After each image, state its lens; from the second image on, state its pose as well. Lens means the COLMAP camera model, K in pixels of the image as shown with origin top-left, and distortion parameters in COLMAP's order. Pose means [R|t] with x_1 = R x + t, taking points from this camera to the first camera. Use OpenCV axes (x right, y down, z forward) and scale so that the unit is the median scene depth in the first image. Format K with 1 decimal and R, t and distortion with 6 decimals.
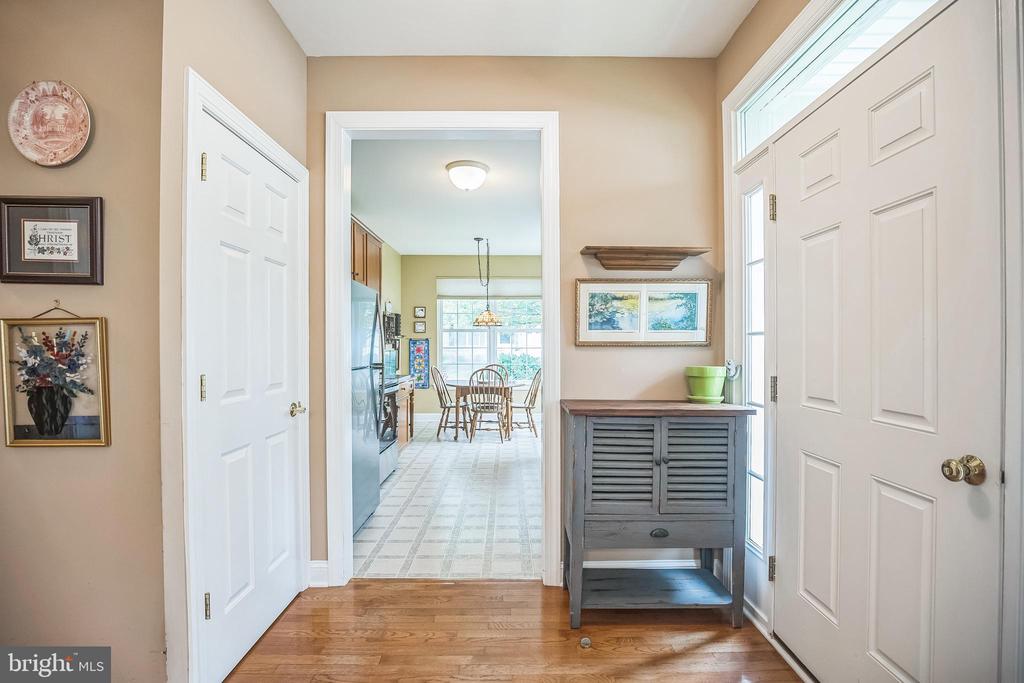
lens RADIAL K [[477.1, 0, 515.1], [0, 477.1, 346.7], [0, 0, 1]] dist [-0.028973, 0.000194]
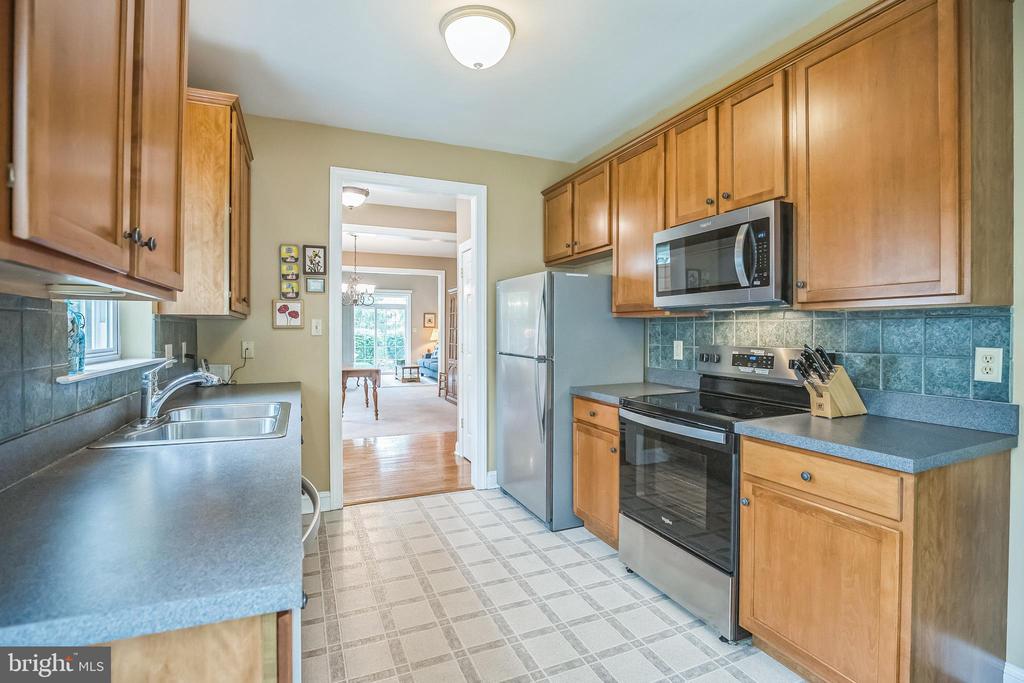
lens RADIAL K [[486.1, 0, 513.2], [0, 486.1, 327.9], [0, 0, 1]] dist [-0.030119, 0.000316]
pose [[-0.921443, 0.000454, -0.388513, 0.053801], [0.001695, 0.999994, -0.002852, -0.006201], [0.388510, -0.003287, -0.921439, 0.953989]]
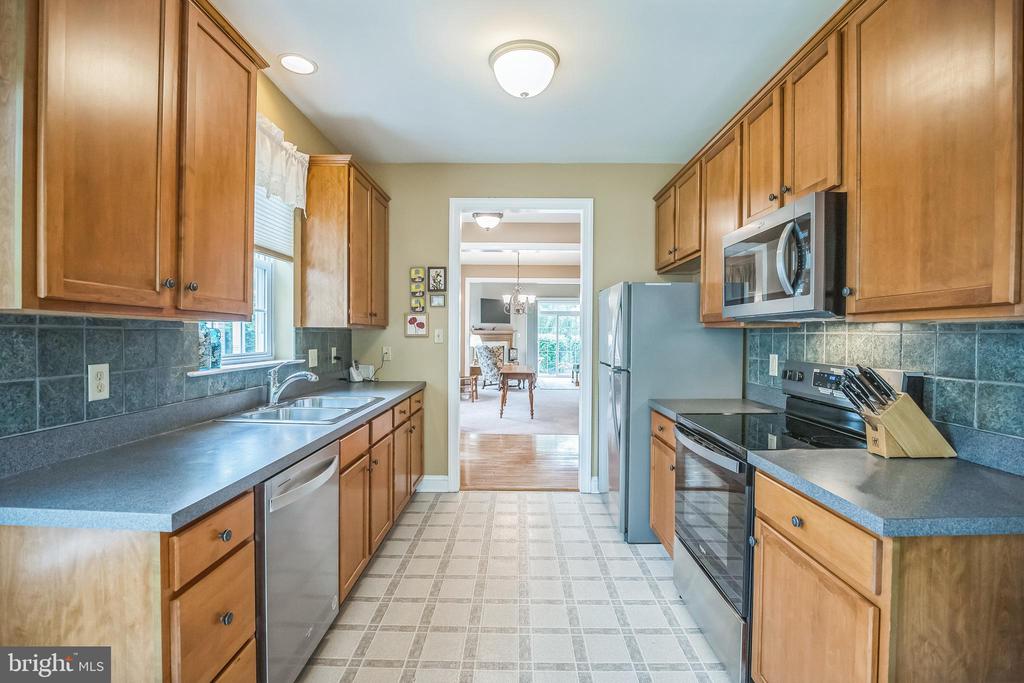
lens RADIAL K [[474.0, 0, 514.6], [0, 474.0, 338.1], [0, 0, 1]] dist [-0.022928, 0.000832]
pose [[-0.999744, -0.003200, 0.022378, -0.063080], [-0.003005, 0.999957, 0.008782, -0.011644], [-0.022405, 0.008713, -0.999711, 0.991785]]
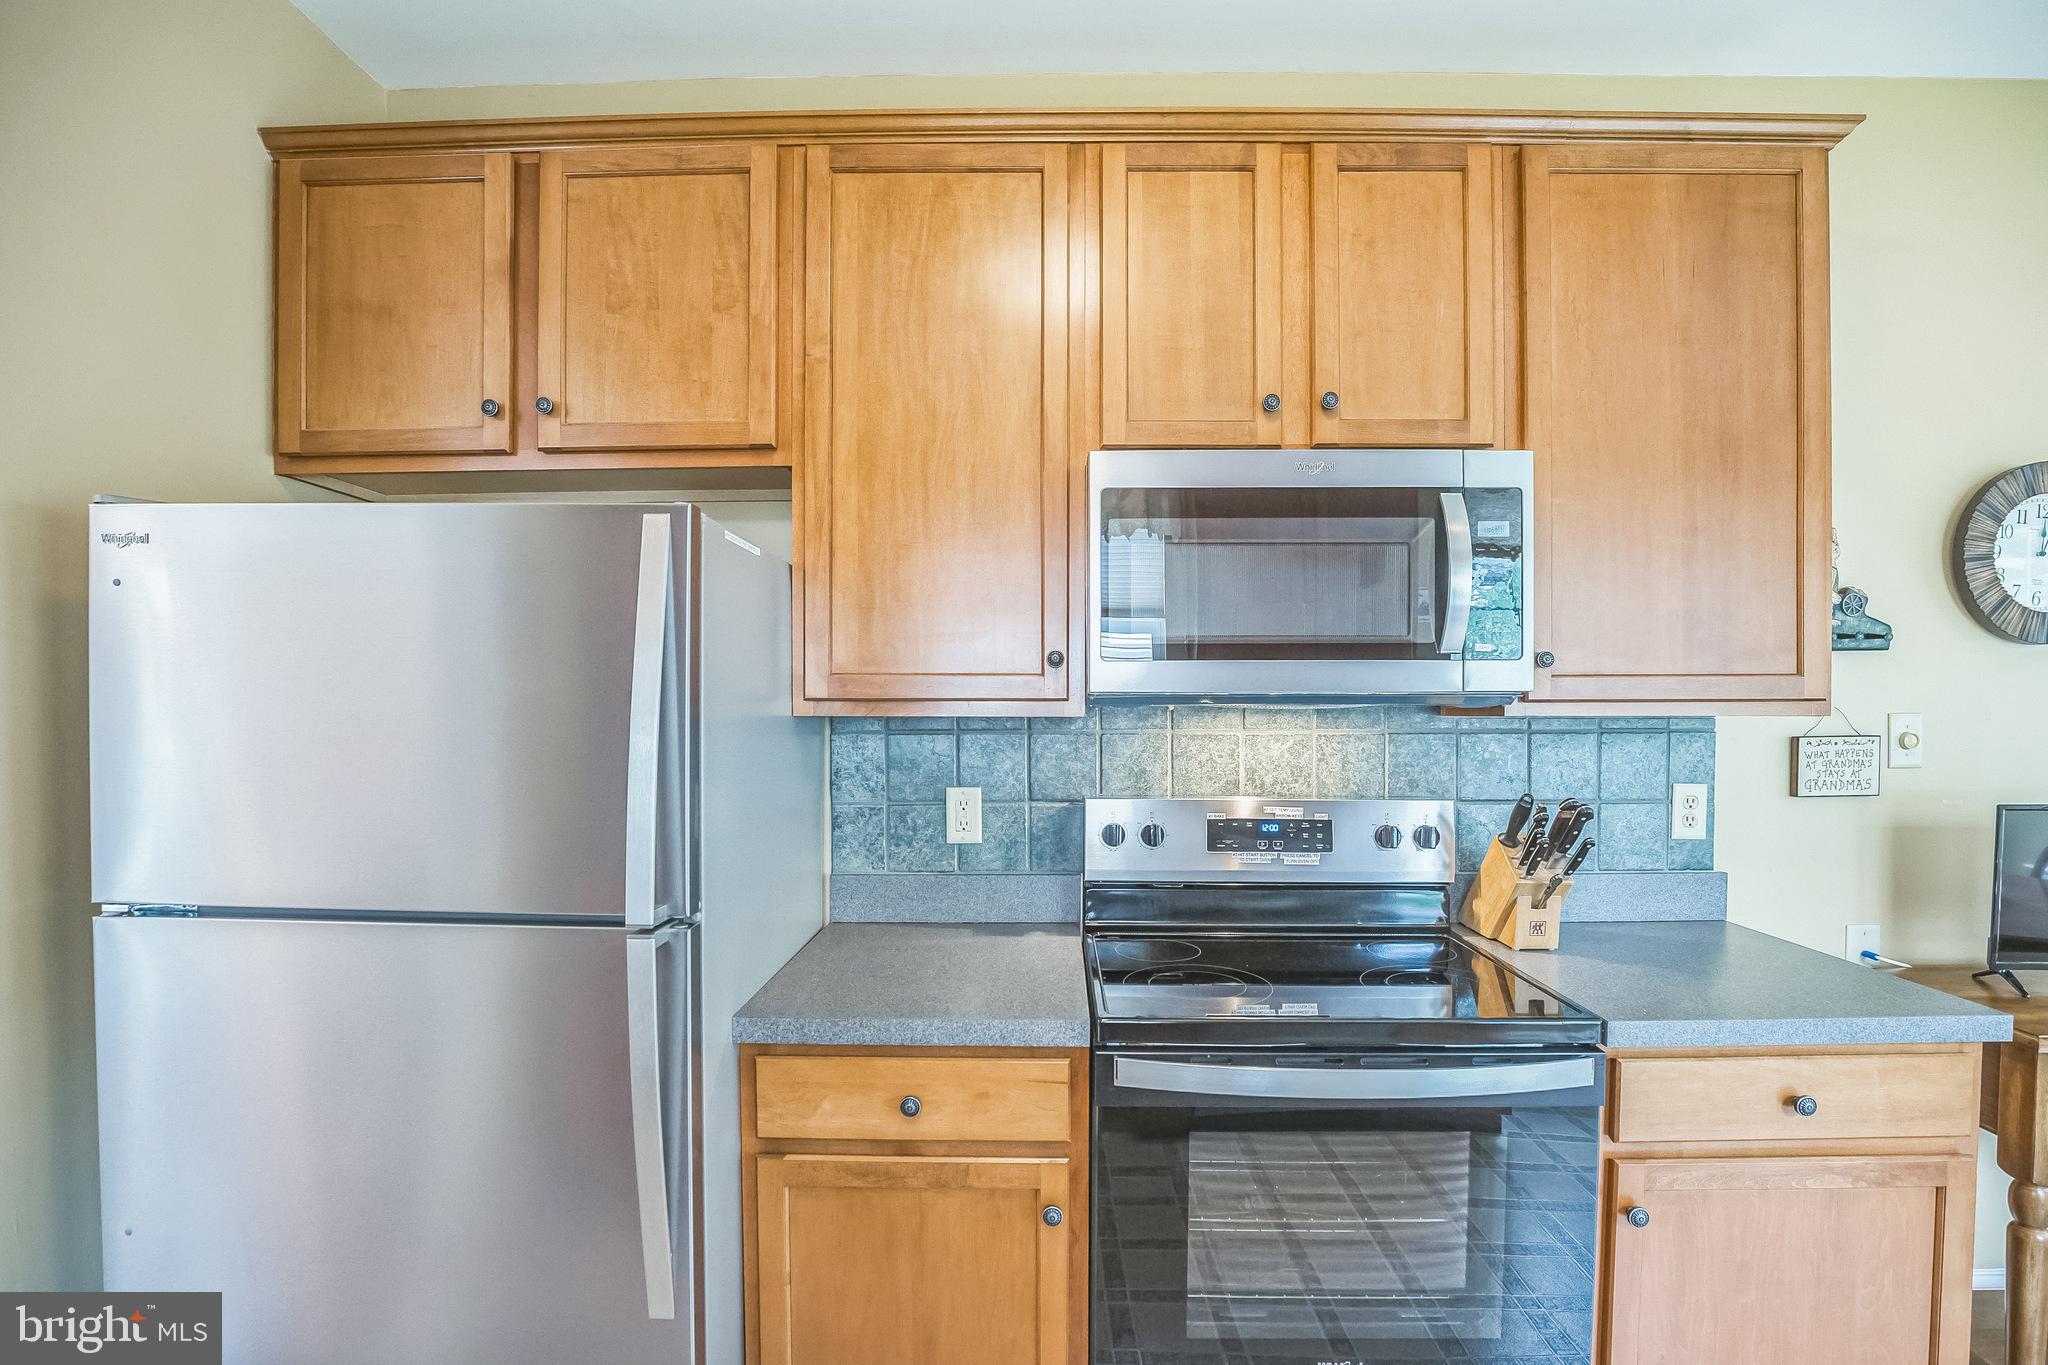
lens RADIAL K [[963.8, 0, 1029.4], [0, 963.8, 716.3], [0, 0, 1]] dist [-0.044861, 0.009606]
pose [[-0.026722, 0.009620, -0.999597, 0.034875], [-0.000456, 0.999953, 0.009636, -0.020797], [0.999643, 0.000713, -0.026716, 0.612963]]
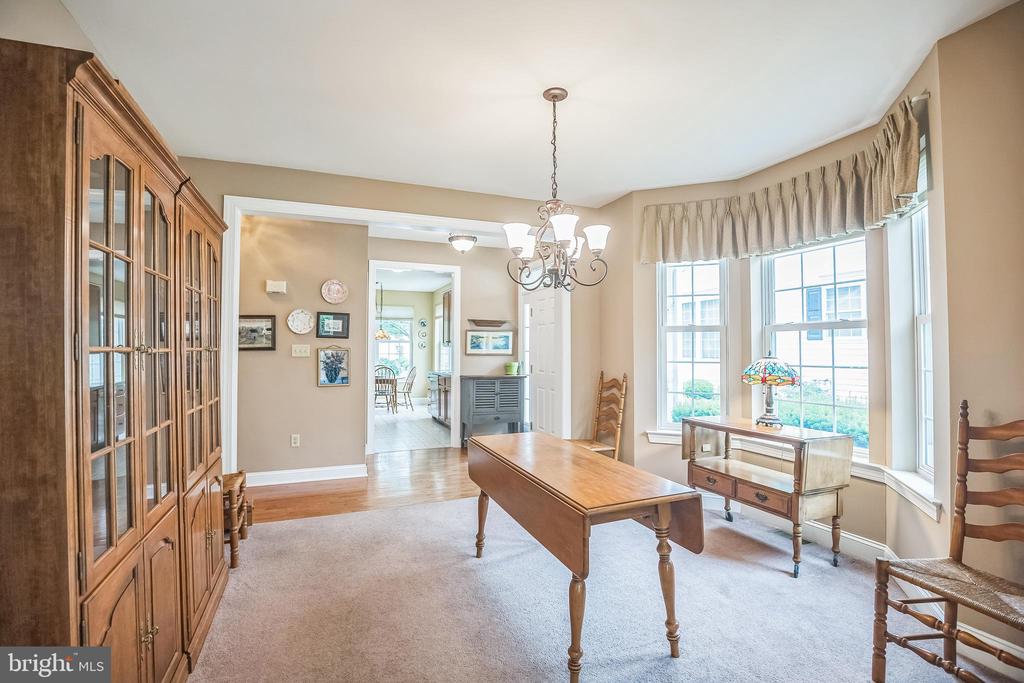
lens RADIAL K [[474.0, 0, 514.6], [0, 474.0, 338.1], [0, 0, 1]] dist [-0.022928, 0.000832]
pose [[0.929835, 0.013267, 0.367737, -0.220578], [-0.004080, 0.999660, -0.025749, -0.010884], [-0.367954, 0.022442, 0.929573, -0.578740]]
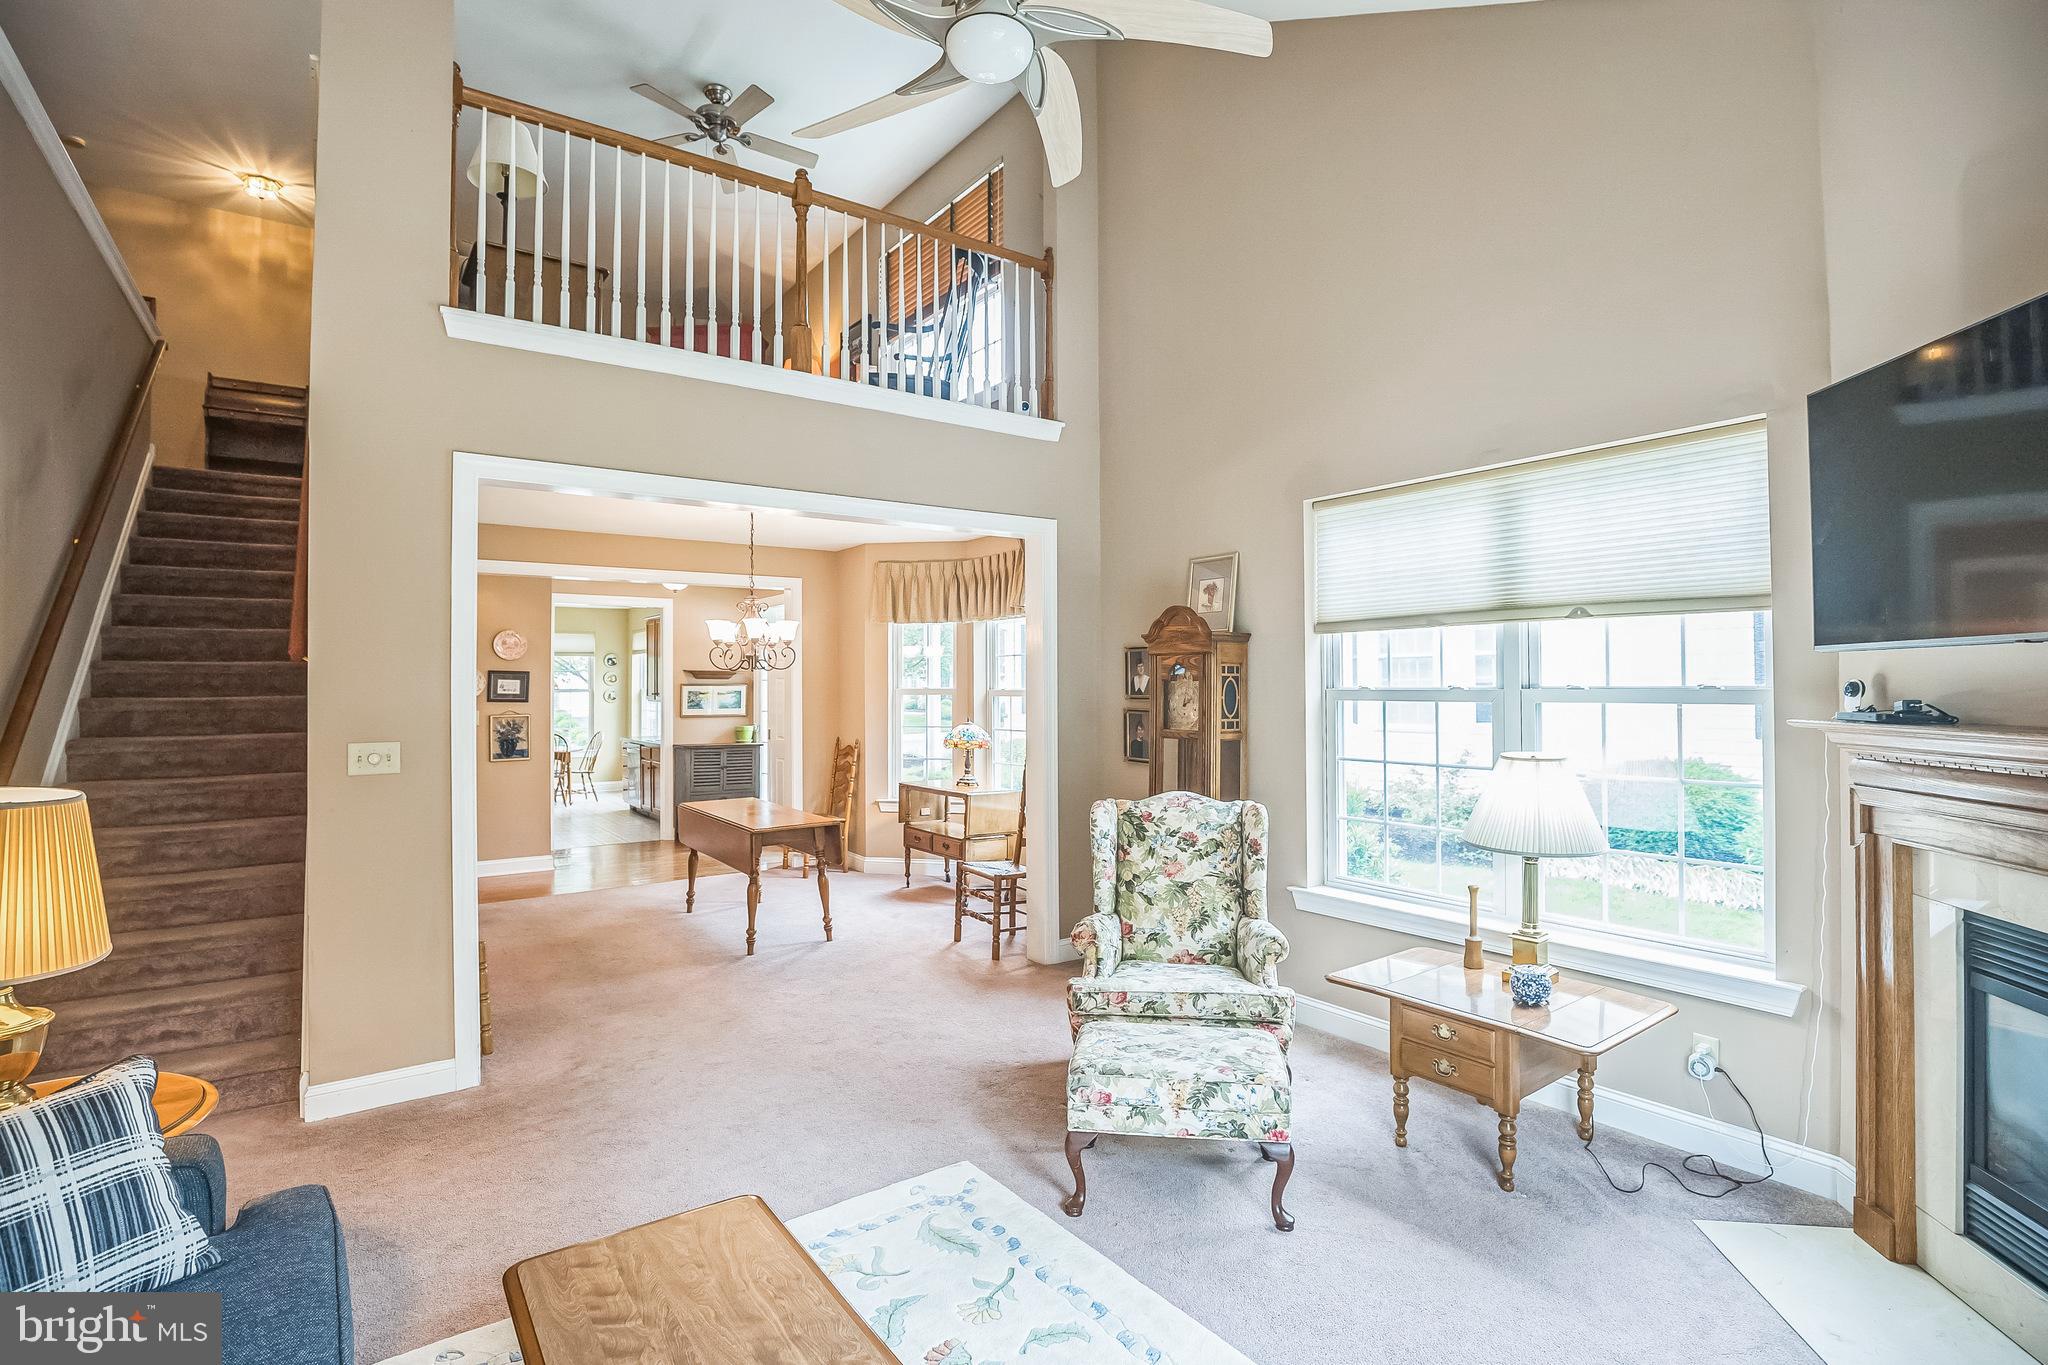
lens RADIAL K [[970.9, 0, 1023.7], [0, 970.9, 671.9], [0, 0, 1]] dist [-0.030186, -0.000164]
pose [[0.822670, 0.006870, 0.568477, -0.371280], [0.003193, 0.999855, -0.016704, -0.044808], [-0.568510, 0.015557, 0.822530, -1.174812]]
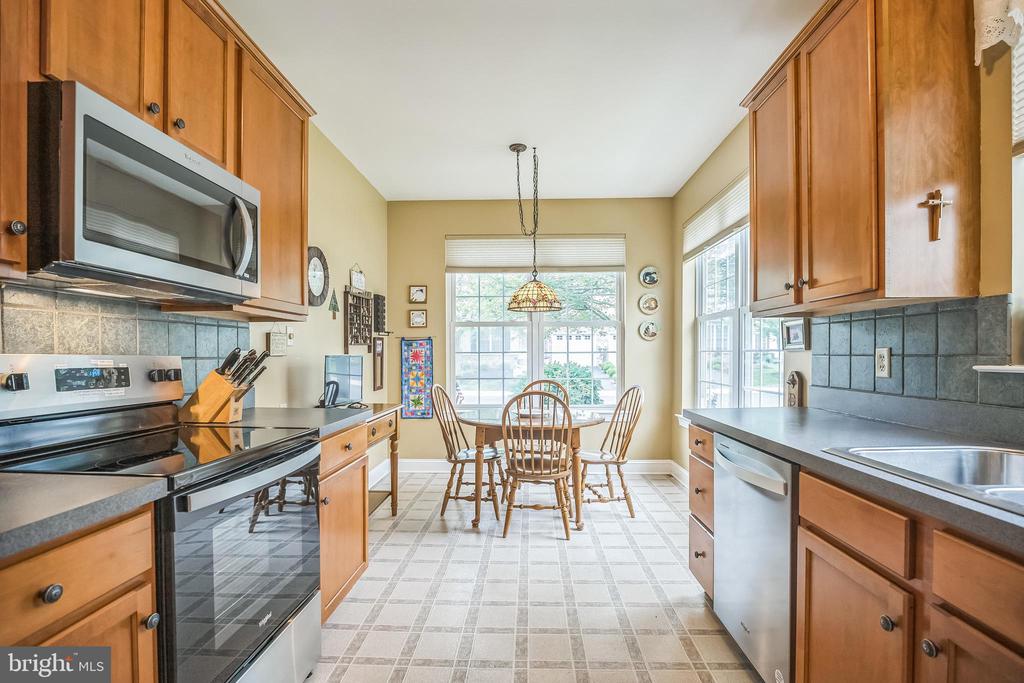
lens RADIAL K [[481.9, 0, 514.7], [0, 481.9, 358.4], [0, 0, 1]] dist [-0.044861, 0.009606]
pose [[0.998799, -0.001616, -0.048976, -0.054720], [0.001865, 0.999986, 0.005031, 0.008774], [0.048968, -0.005116, 0.998787, 0.467987]]
